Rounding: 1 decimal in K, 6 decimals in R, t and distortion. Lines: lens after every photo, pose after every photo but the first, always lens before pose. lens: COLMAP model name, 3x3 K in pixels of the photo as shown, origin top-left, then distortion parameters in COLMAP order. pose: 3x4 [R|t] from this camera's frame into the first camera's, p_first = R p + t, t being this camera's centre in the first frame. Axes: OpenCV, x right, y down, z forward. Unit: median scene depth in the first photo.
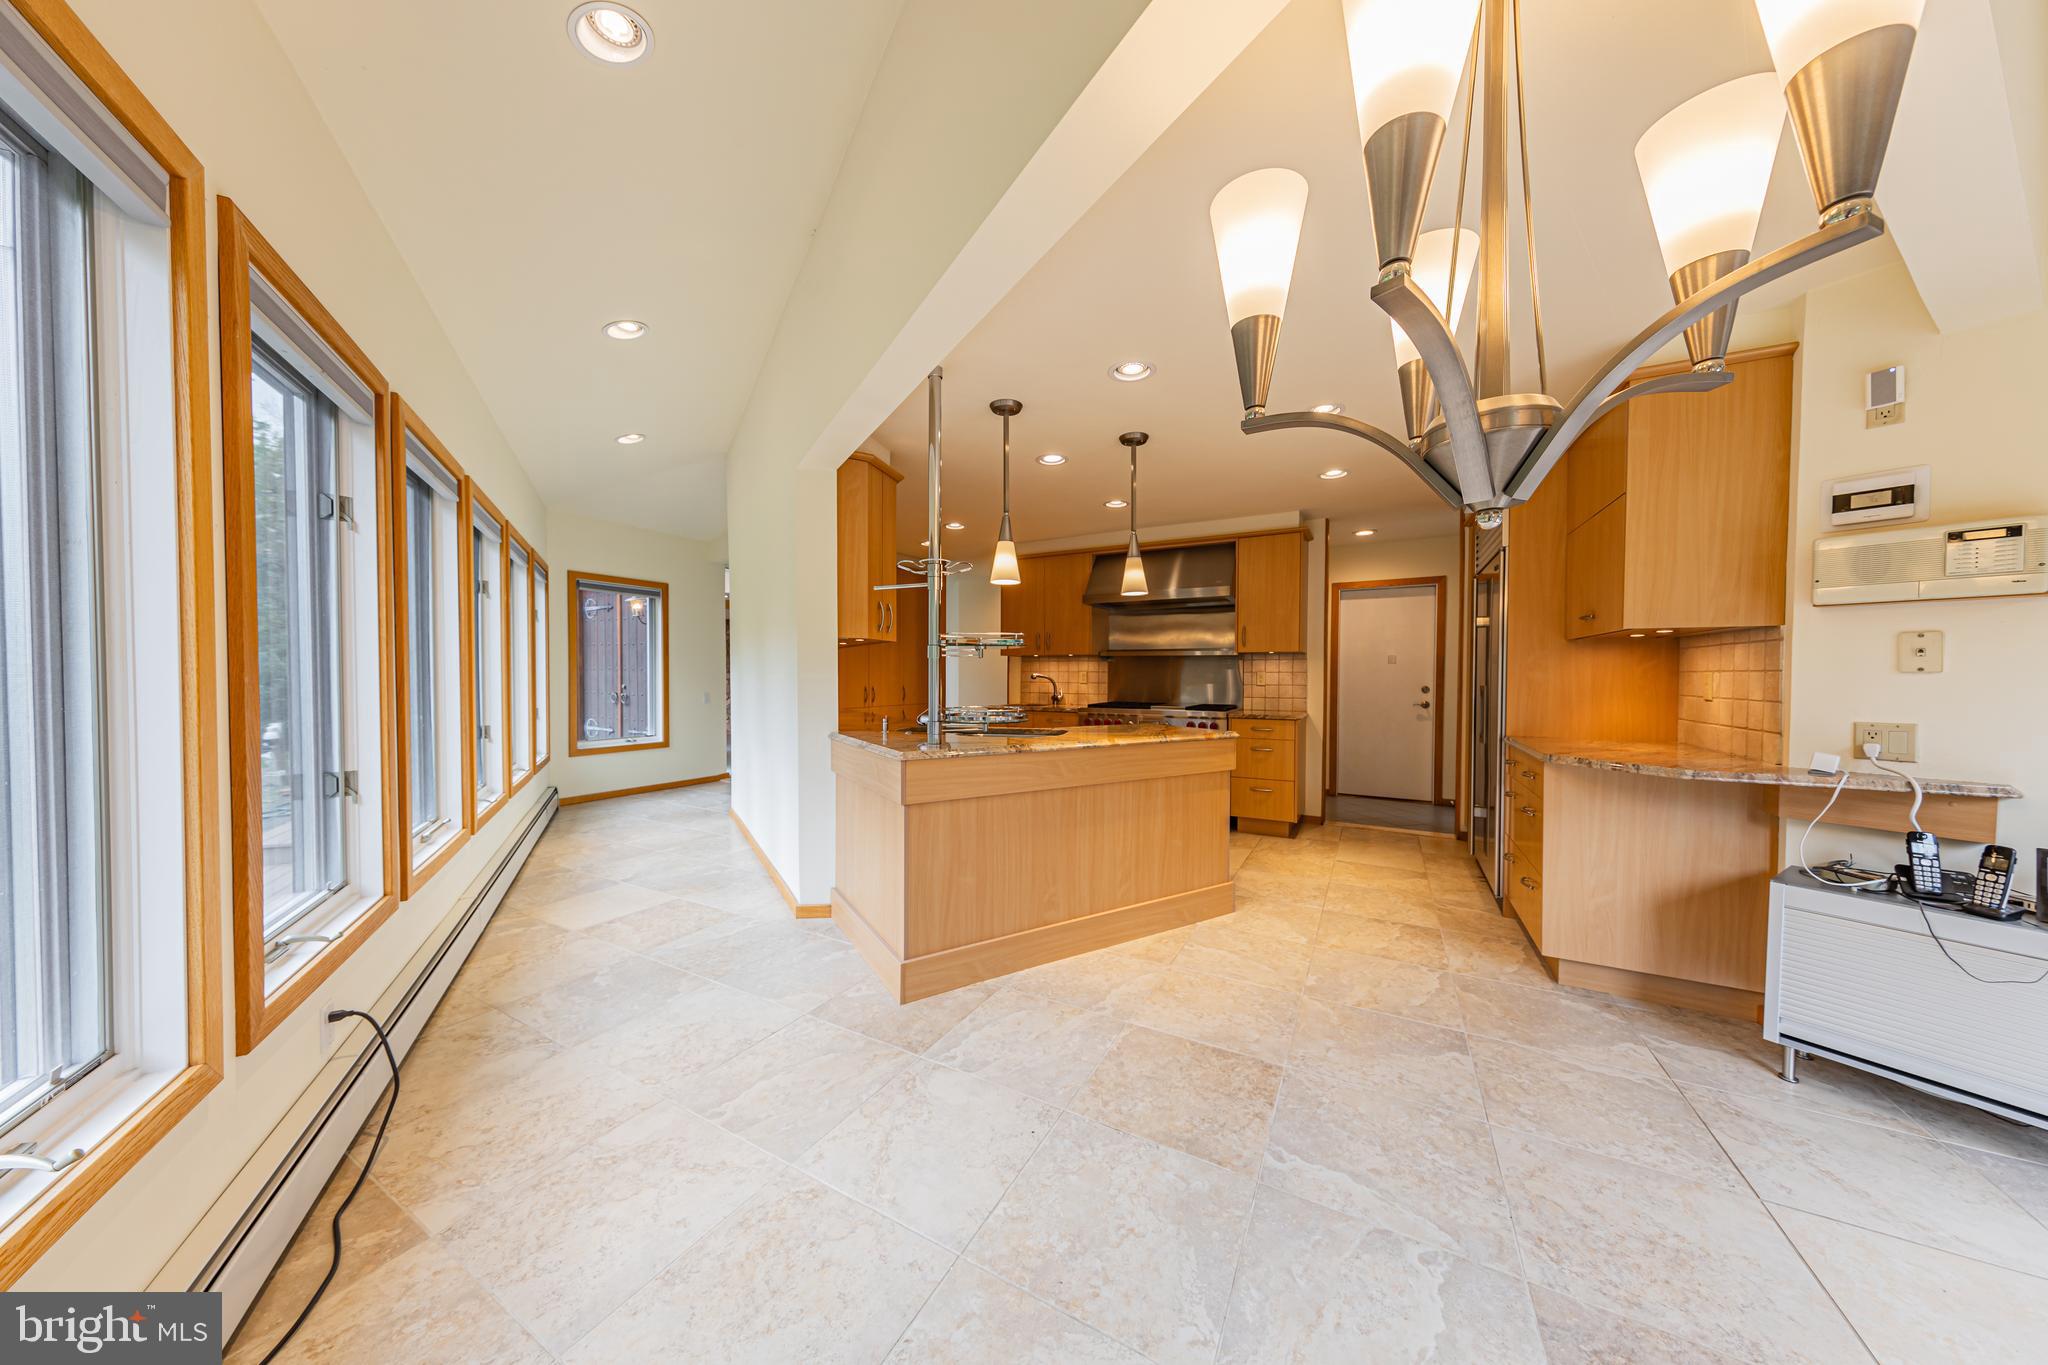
lens RADIAL K [[645.5, 0, 1024.0], [0, 645.5, 682.5], [0, 0, 1]] dist [0.000279, 0.000006]
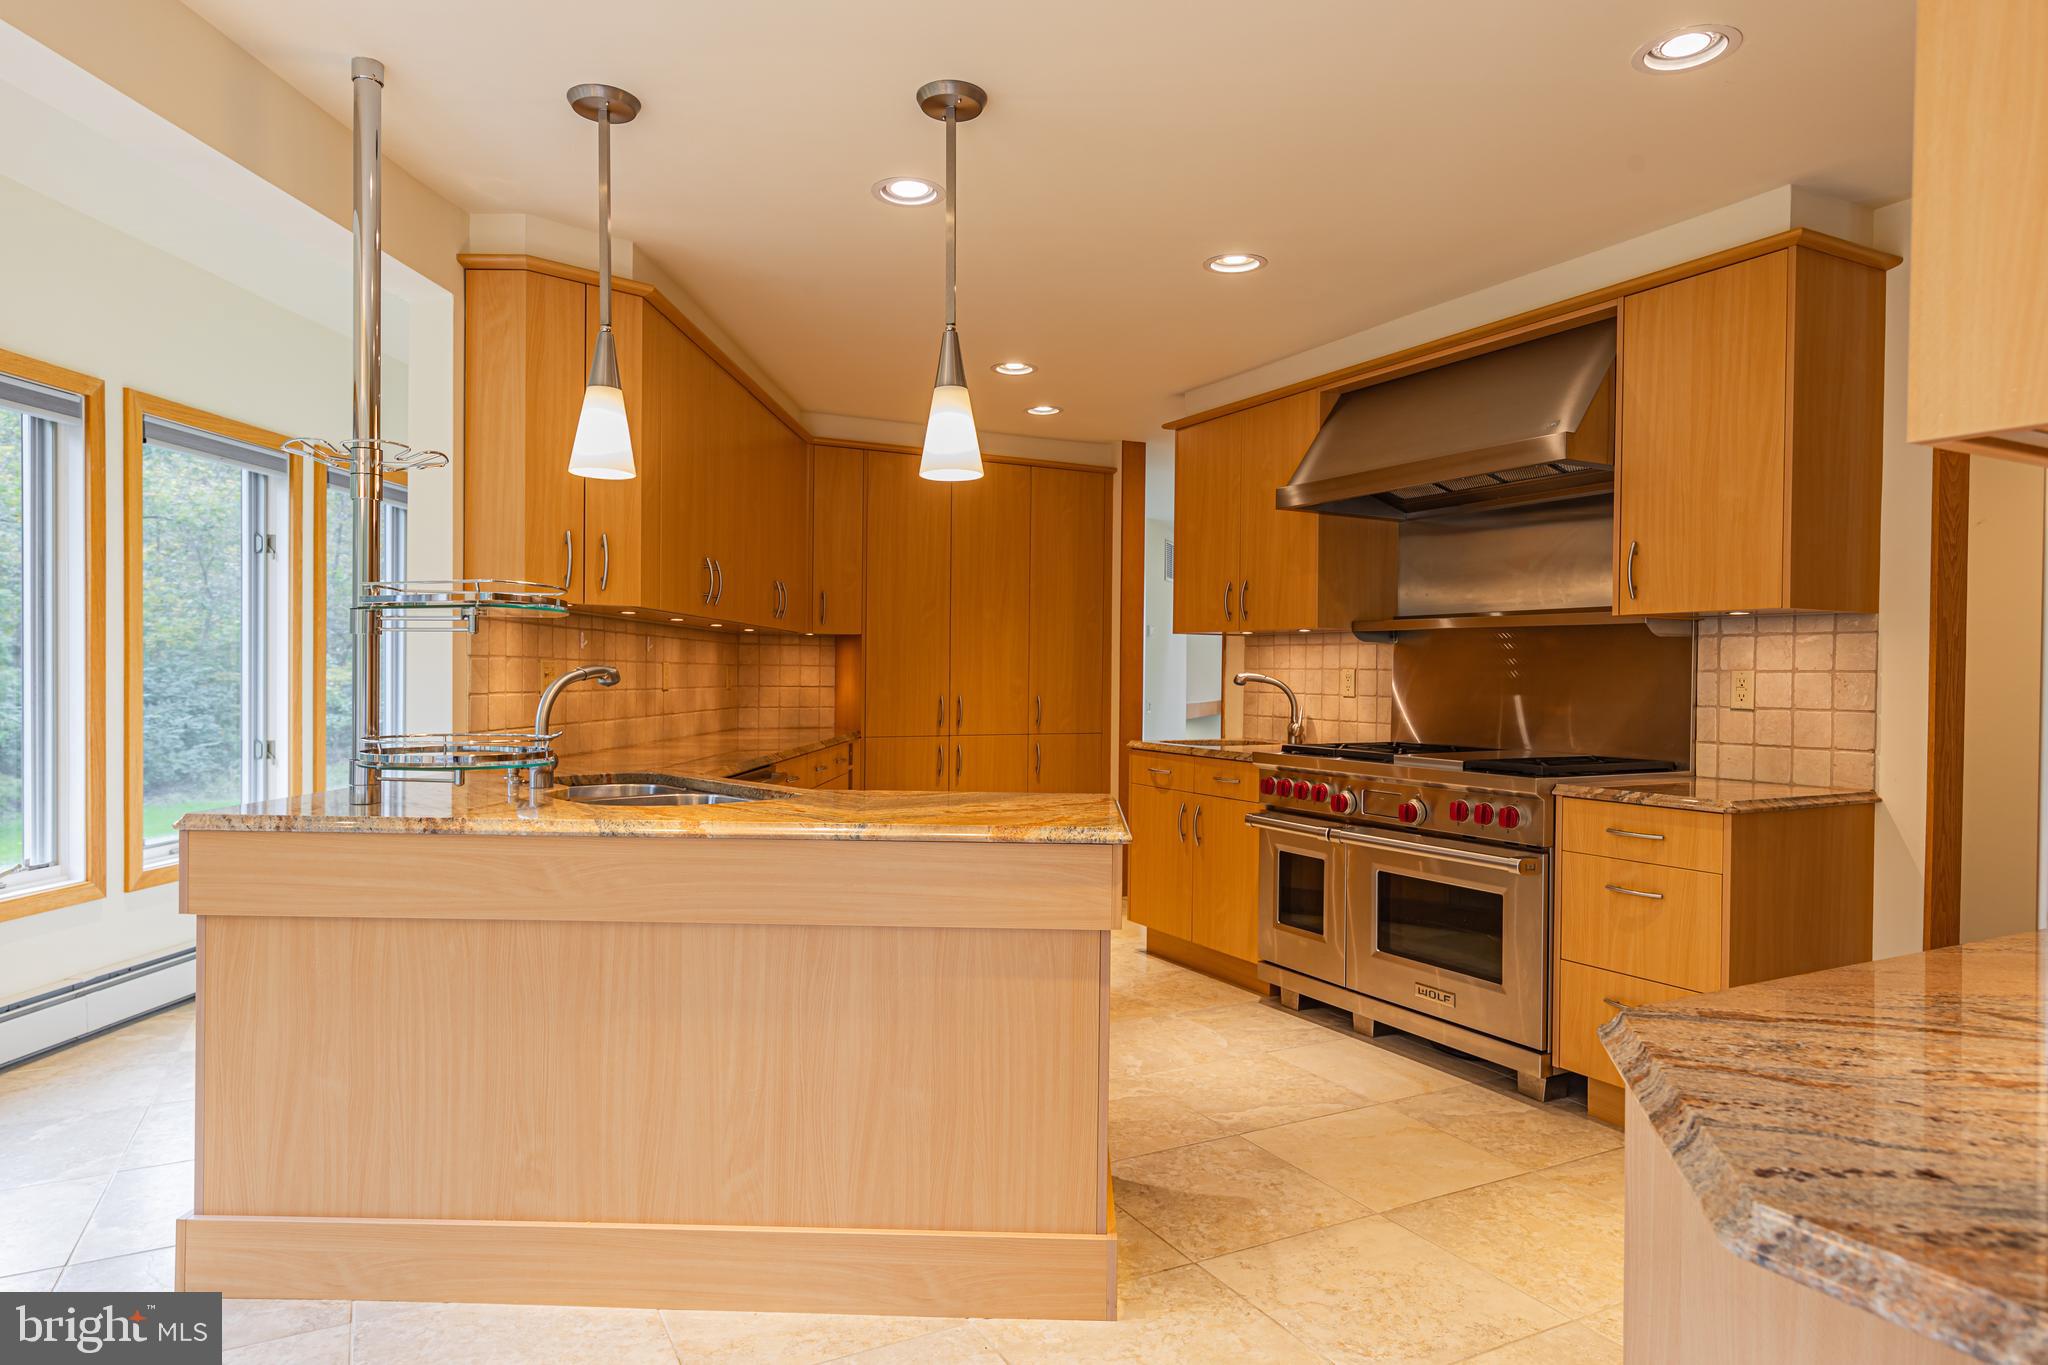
lens RADIAL K [[1186.3, 0, 1024.0], [0, 1186.3, 682.5], [0, 0, 1]] dist [0.013674, -0.000032]
pose [[0.833063, 0.008698, -0.553109, 0.493260], [-0.013149, 0.999905, -0.004080, -0.002325], [0.553021, 0.010671, 0.833099, 0.306150]]
